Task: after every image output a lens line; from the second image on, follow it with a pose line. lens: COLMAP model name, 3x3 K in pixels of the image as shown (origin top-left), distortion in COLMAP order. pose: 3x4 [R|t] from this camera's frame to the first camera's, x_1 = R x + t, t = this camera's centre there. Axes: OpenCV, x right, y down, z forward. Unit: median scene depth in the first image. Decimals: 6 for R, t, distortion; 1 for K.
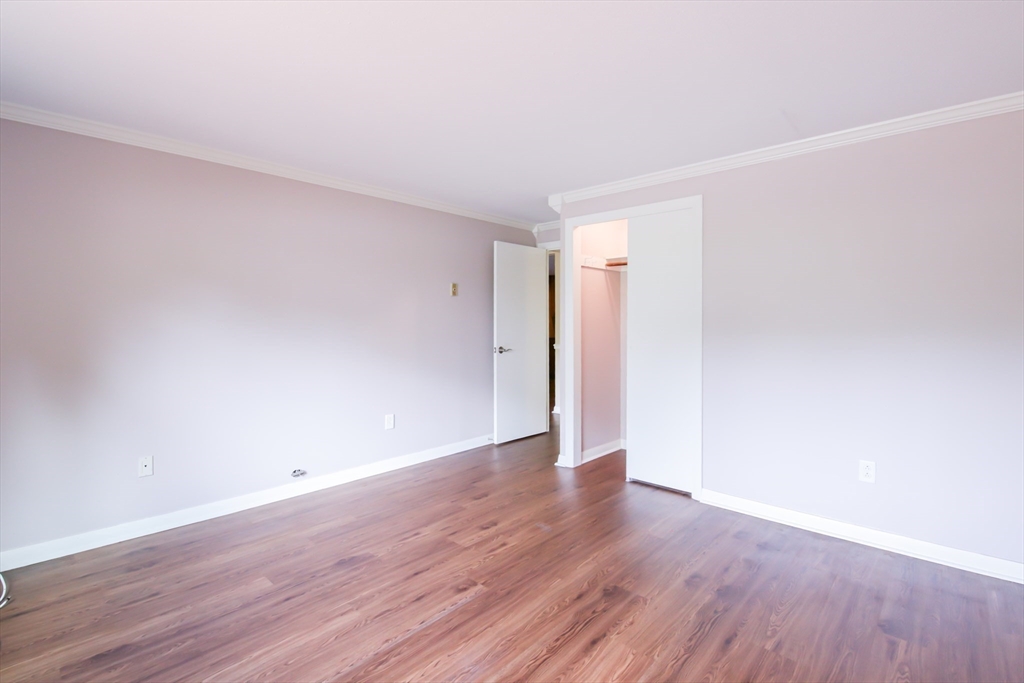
lens RADIAL K [[479.1, 0, 510.8], [0, 479.1, 326.7], [0, 0, 1]] dist [-0.001300, -0.000680]
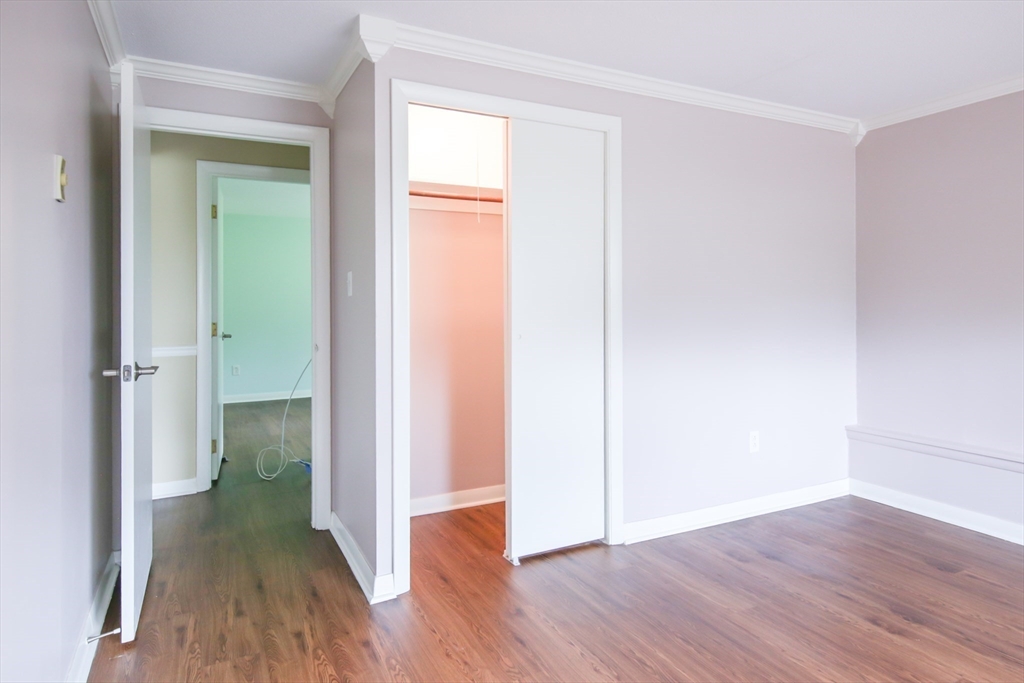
lens RADIAL K [[600.5, 0, 512.3], [0, 600.5, 299.7], [0, 0, 1]] dist [0.005982, 0.002804]
pose [[0.345817, -0.001986, 0.938300, -0.620483], [0.011964, 0.999926, -0.002293, -0.001447], [-0.938226, 0.012019, 0.345816, 1.026349]]
